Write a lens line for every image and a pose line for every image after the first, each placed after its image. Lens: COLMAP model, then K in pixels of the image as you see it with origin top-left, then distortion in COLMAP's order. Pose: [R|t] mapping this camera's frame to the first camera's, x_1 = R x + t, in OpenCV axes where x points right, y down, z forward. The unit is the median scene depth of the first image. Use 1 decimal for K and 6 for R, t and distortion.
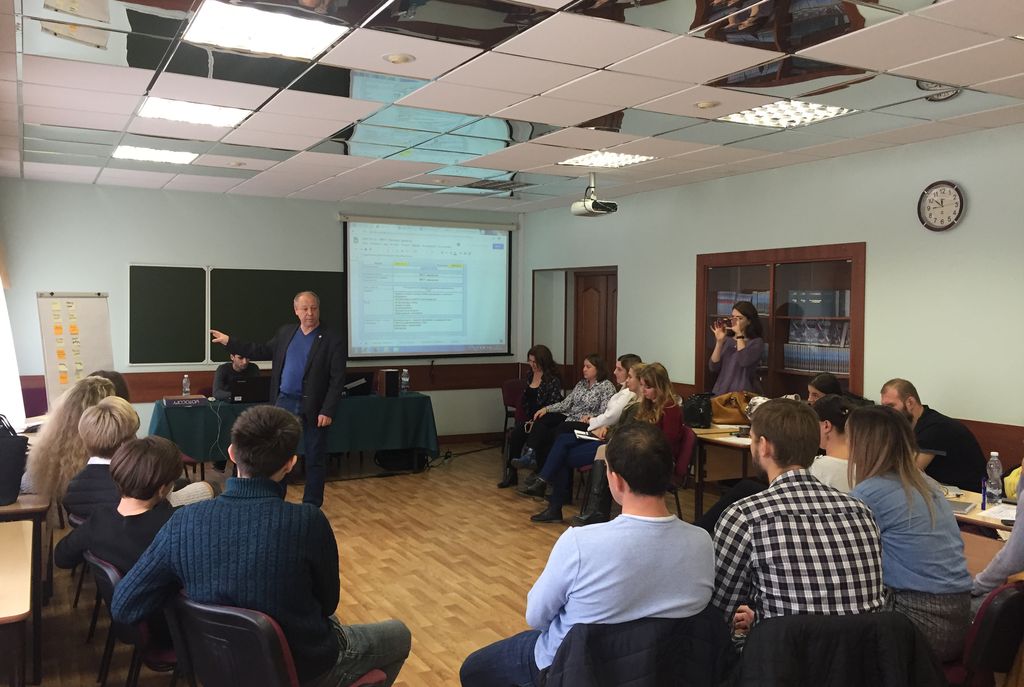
lens RADIAL K [[870.5, 0, 512.0], [0, 870.5, 343.5], [0, 0, 1]] dist [0.052951, 0.000038]
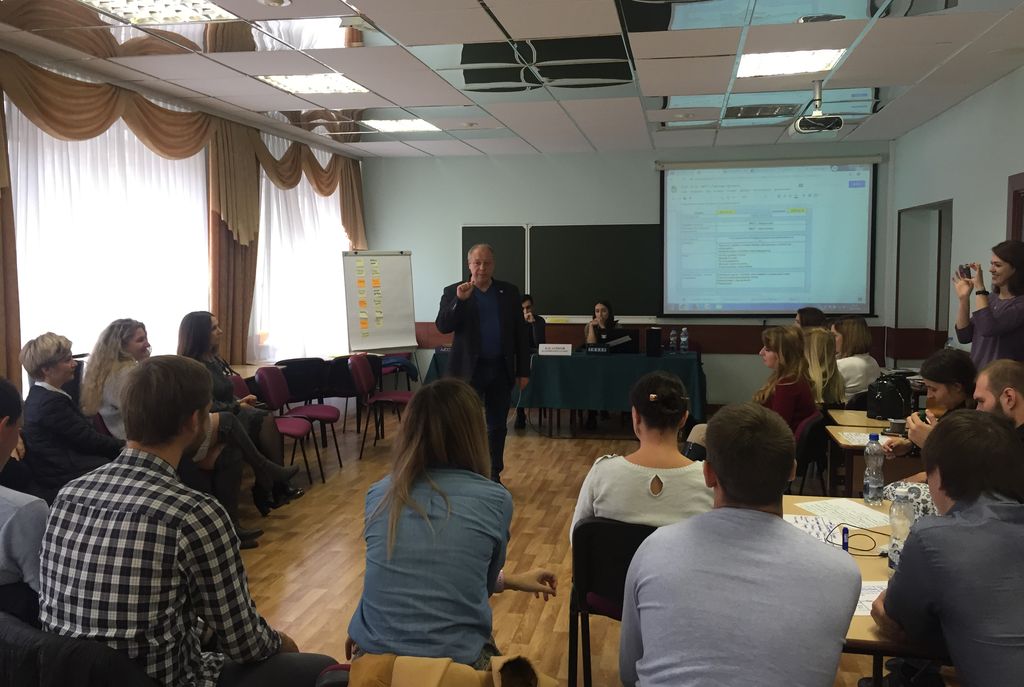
lens RADIAL K [[870.5, 0, 512.0], [0, 870.5, 343.5], [0, 0, 1]] dist [0.052951, 0.000038]
pose [[0.771550, 0.046272, -0.634484, 0.284302], [-0.016168, 0.998455, 0.053156, -0.000027], [0.635964, -0.030754, 0.771106, 0.158402]]
